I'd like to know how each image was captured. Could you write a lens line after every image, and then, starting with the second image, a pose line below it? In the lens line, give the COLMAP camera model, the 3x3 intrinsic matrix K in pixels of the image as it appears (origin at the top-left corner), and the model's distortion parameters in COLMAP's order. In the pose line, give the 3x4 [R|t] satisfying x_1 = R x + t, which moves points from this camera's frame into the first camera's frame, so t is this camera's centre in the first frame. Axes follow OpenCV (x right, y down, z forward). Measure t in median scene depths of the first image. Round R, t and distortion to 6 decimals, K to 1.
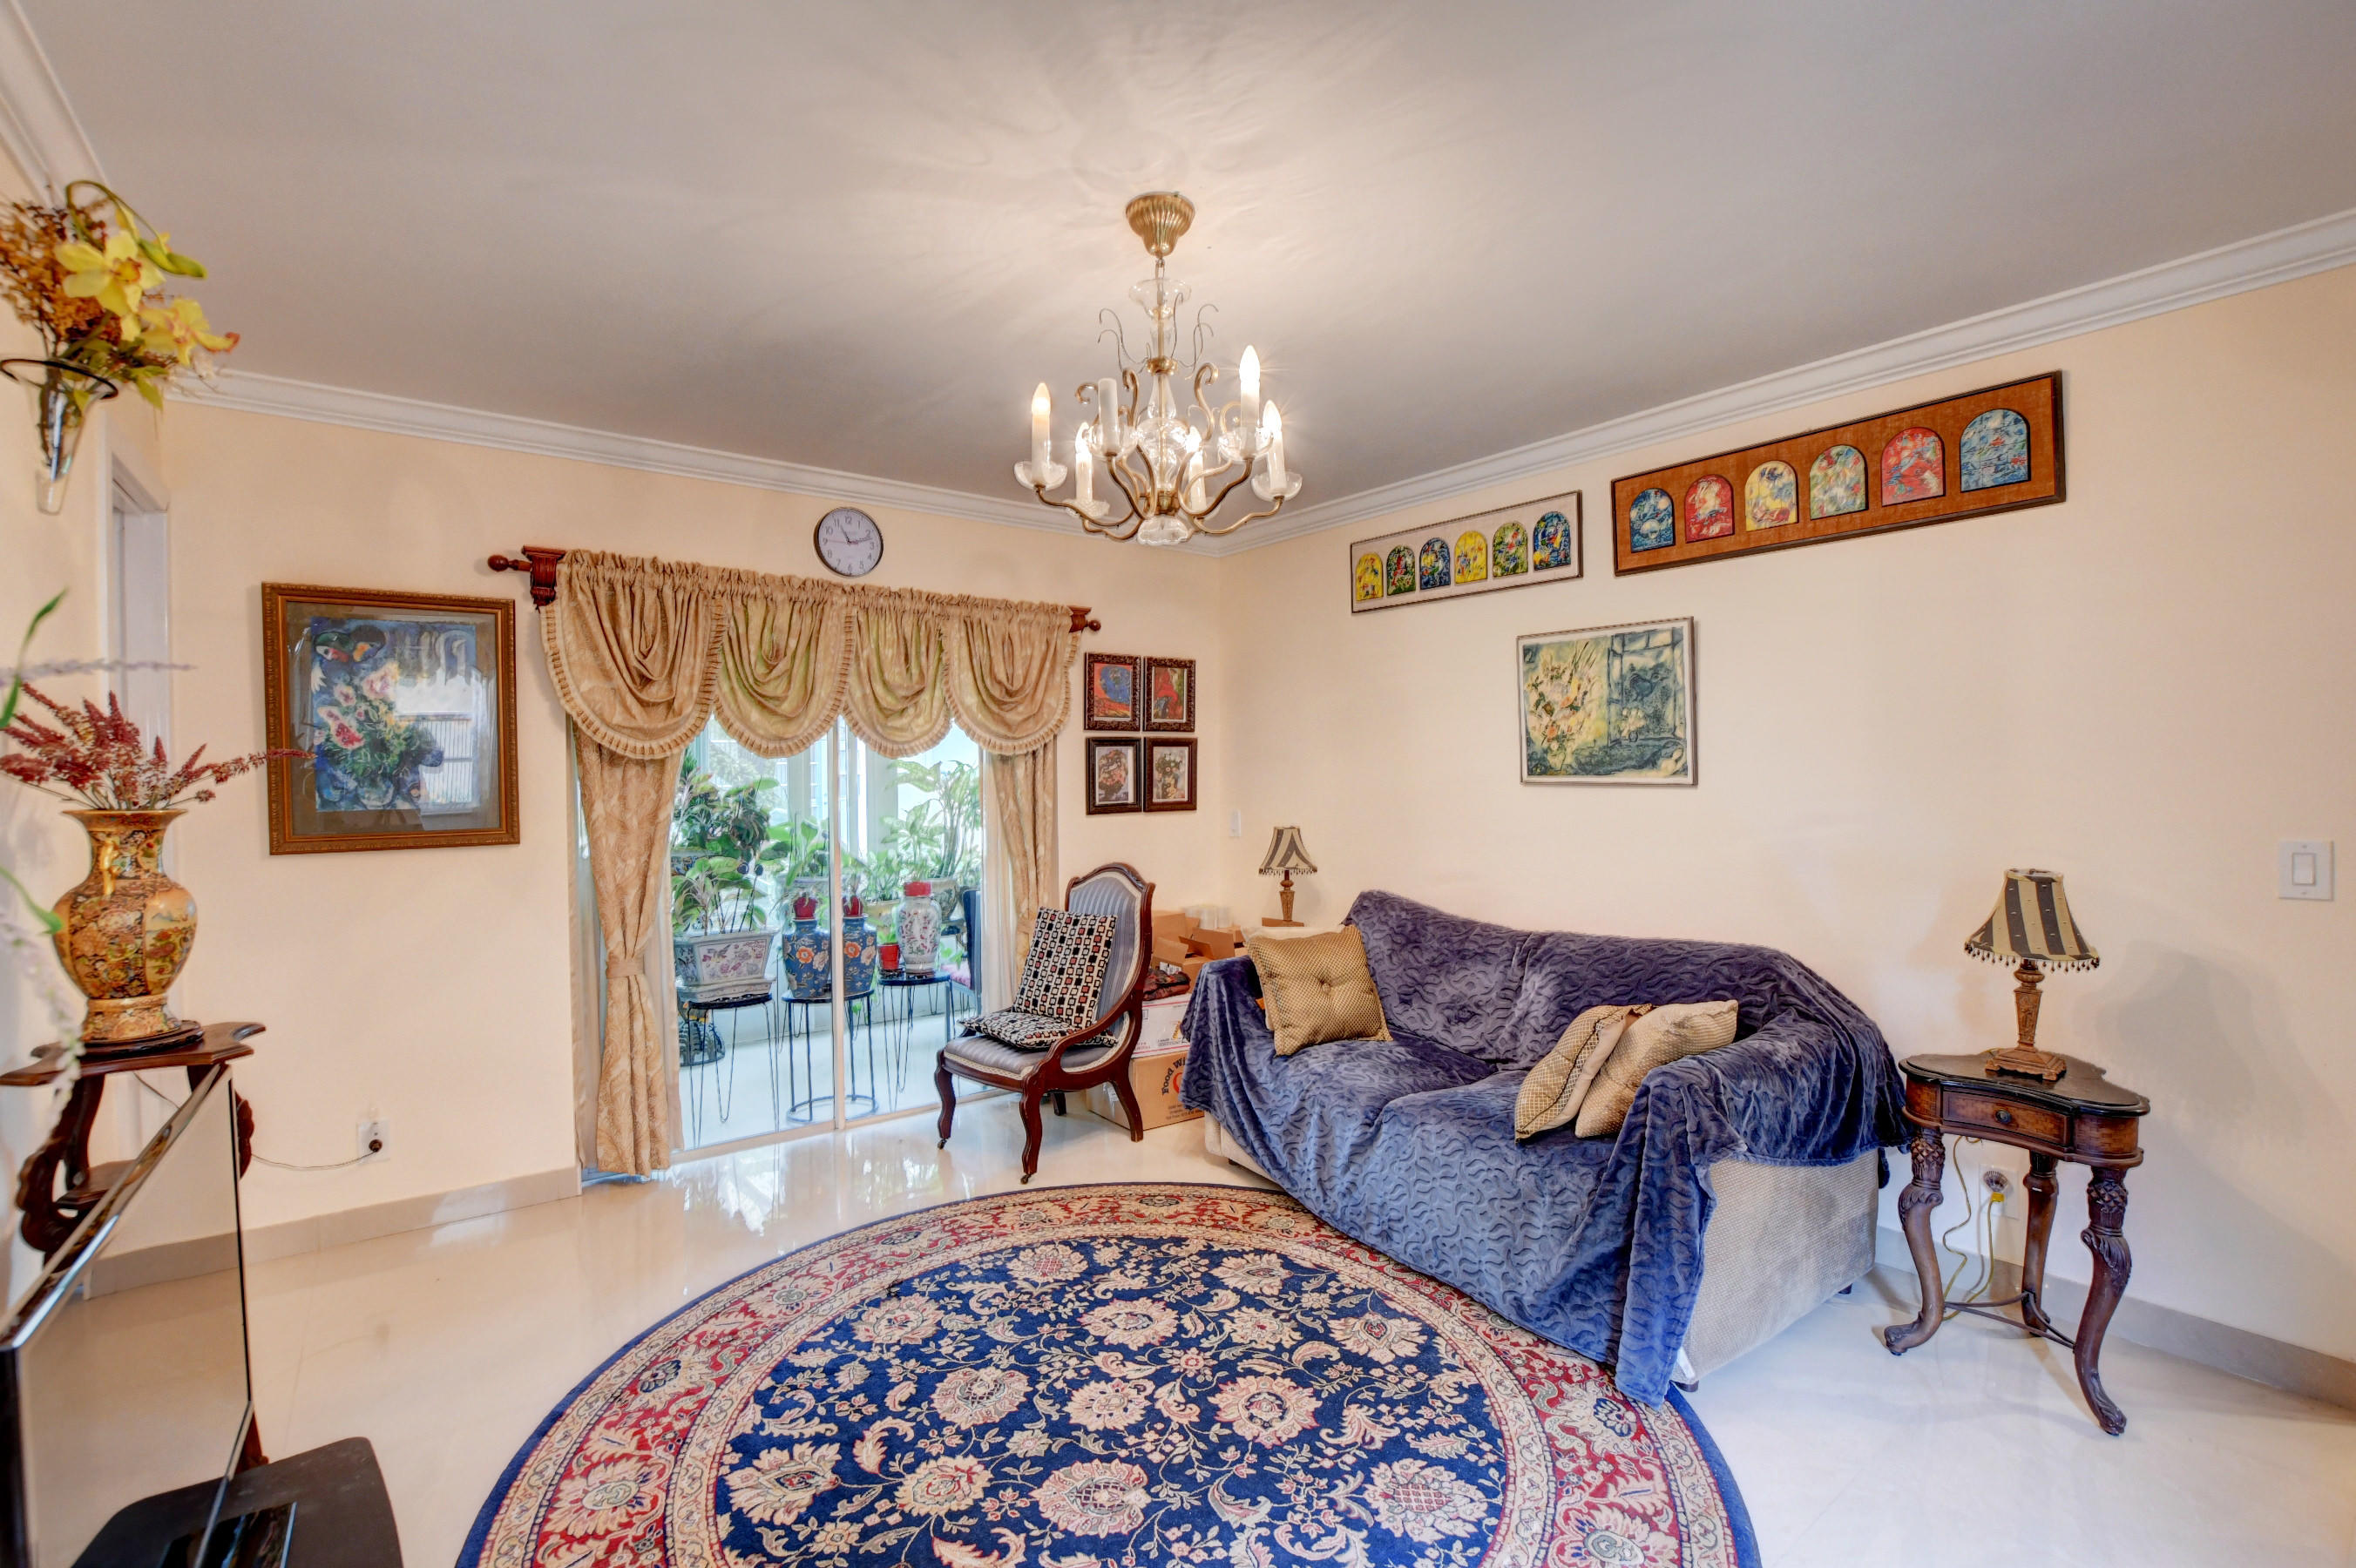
lens RADIAL K [[1029.2, 0, 1183.4], [0, 1029.2, 779.7], [0, 0, 1]] dist [-0.030590, 0.003236]
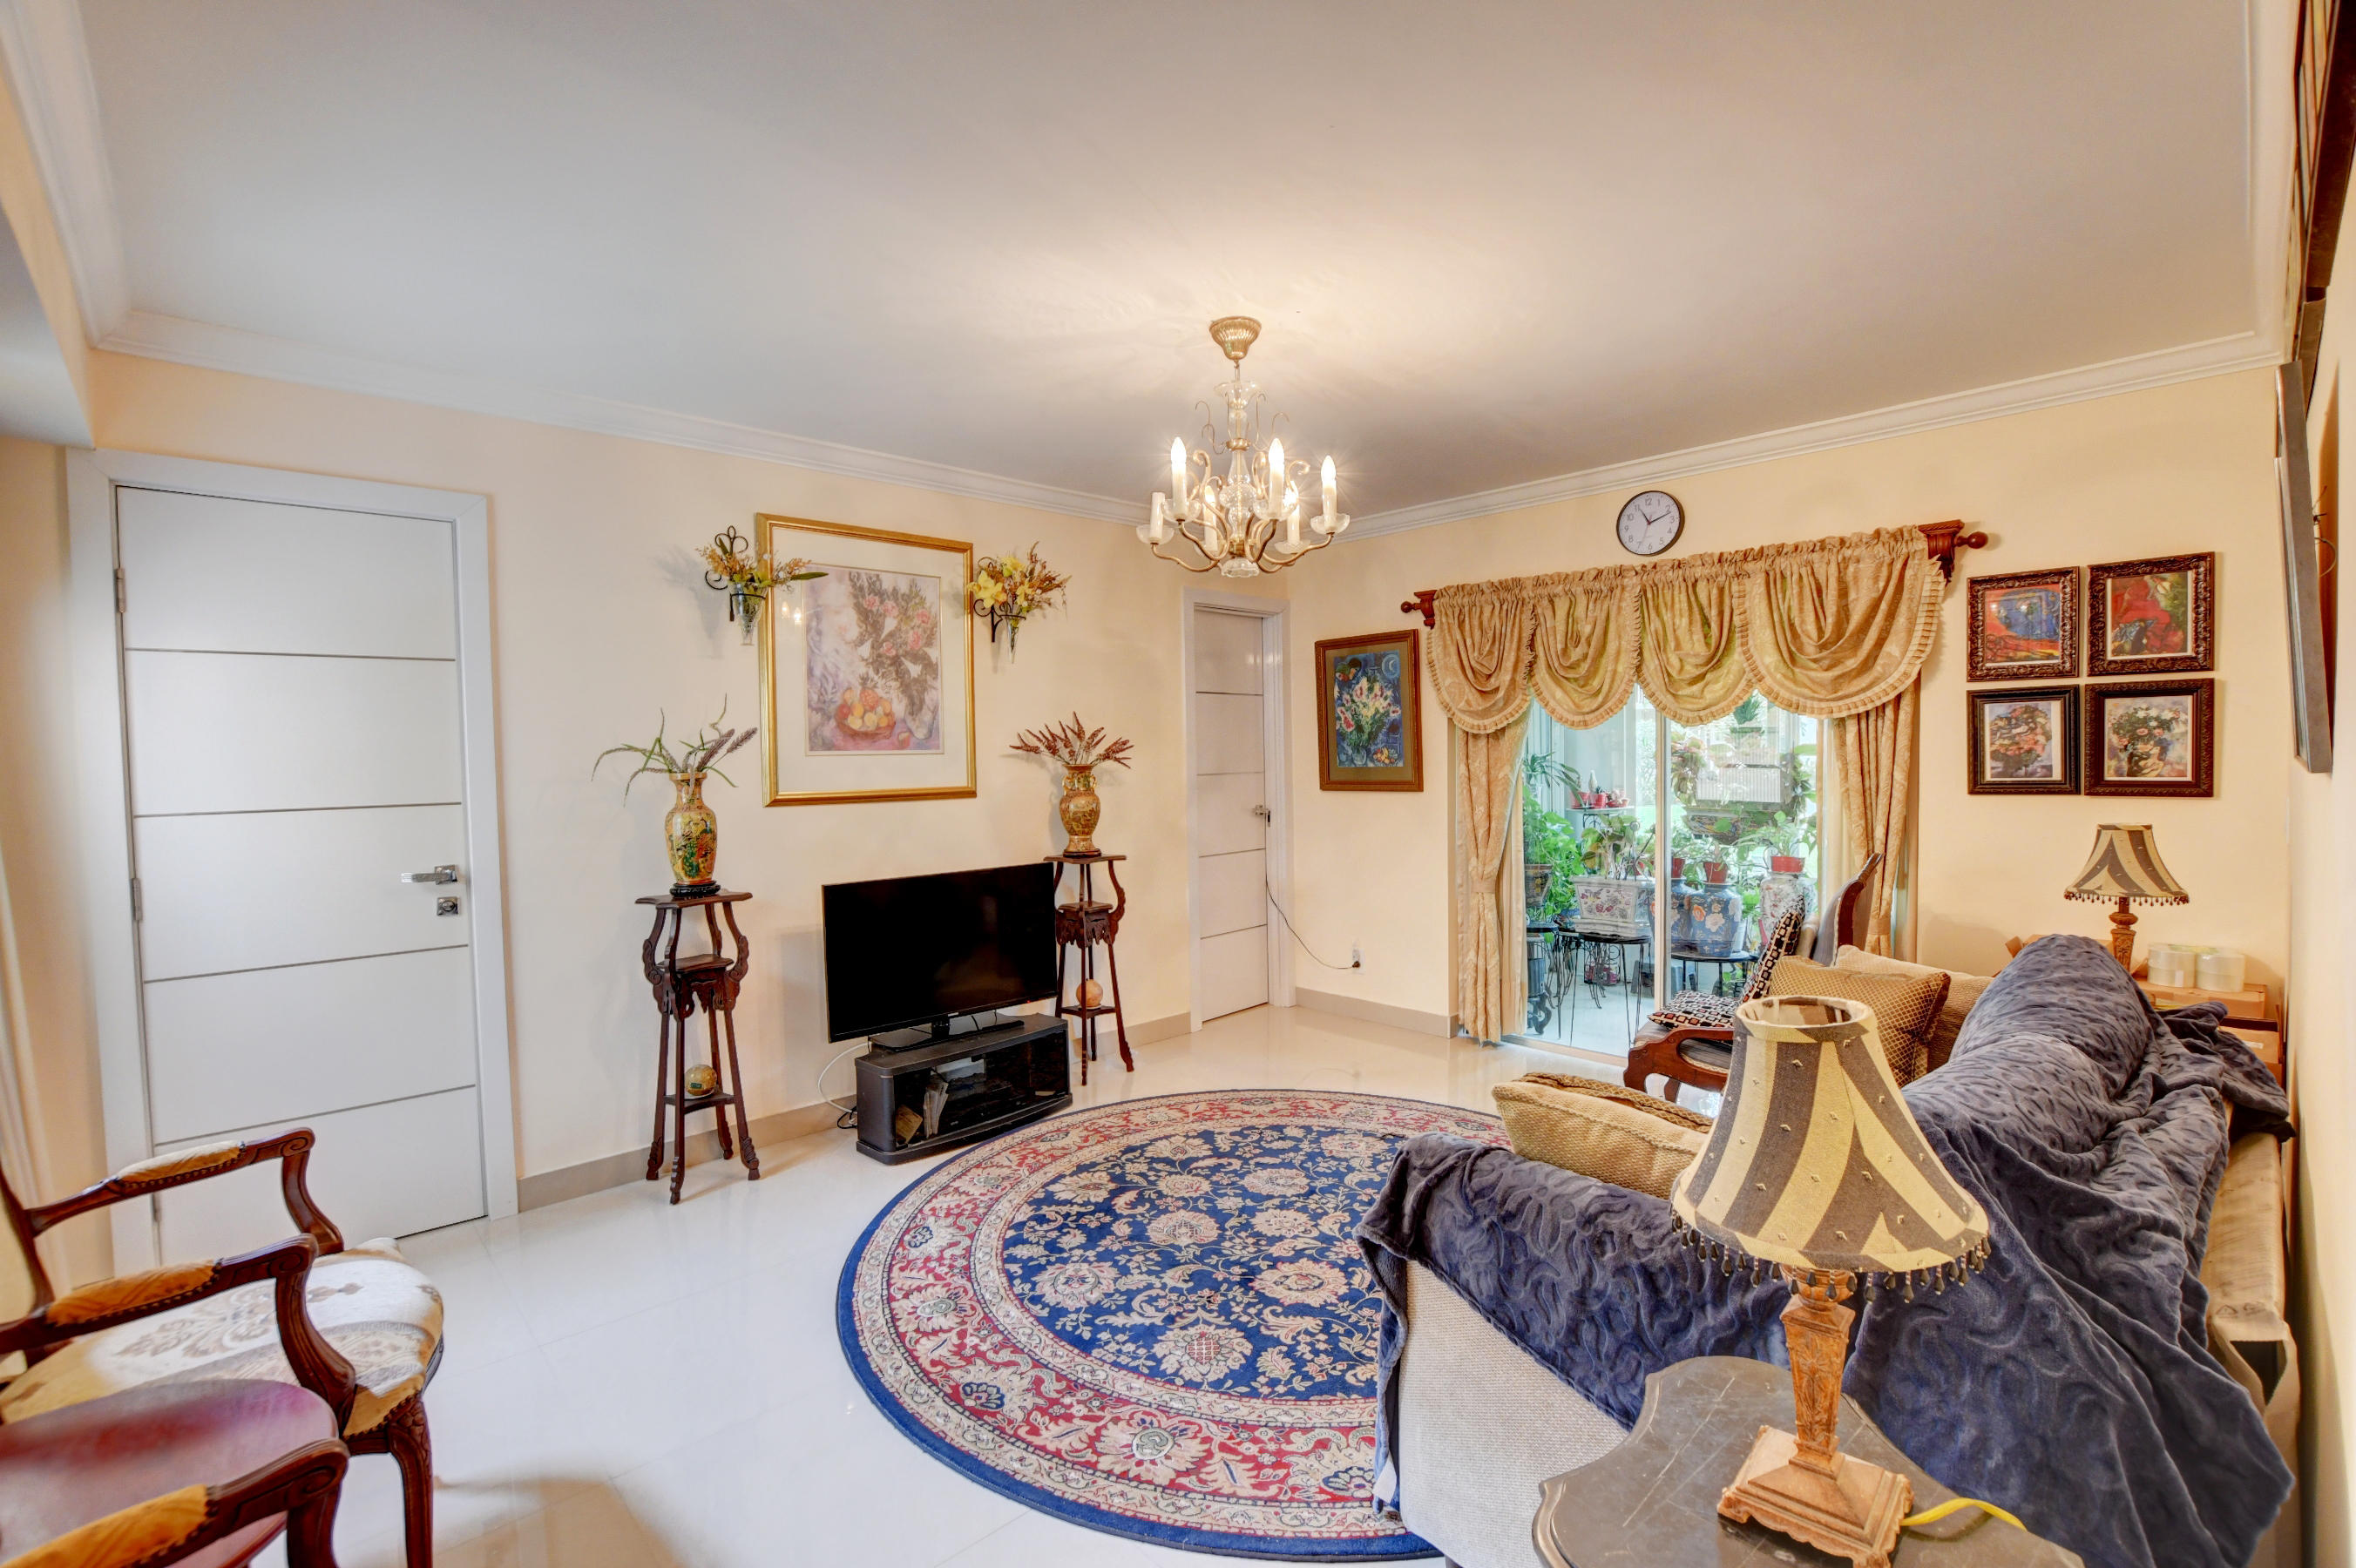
lens RADIAL K [[1029.2, 0, 1186.3], [0, 1029.2, 781.6], [0, 0, 1]] dist [-0.030590, 0.003236]
pose [[0.110010, 0.036715, -0.993252, 1.073854], [0.010014, 0.999226, 0.038045, -0.016354], [0.993880, -0.014132, 0.109557, 0.643228]]
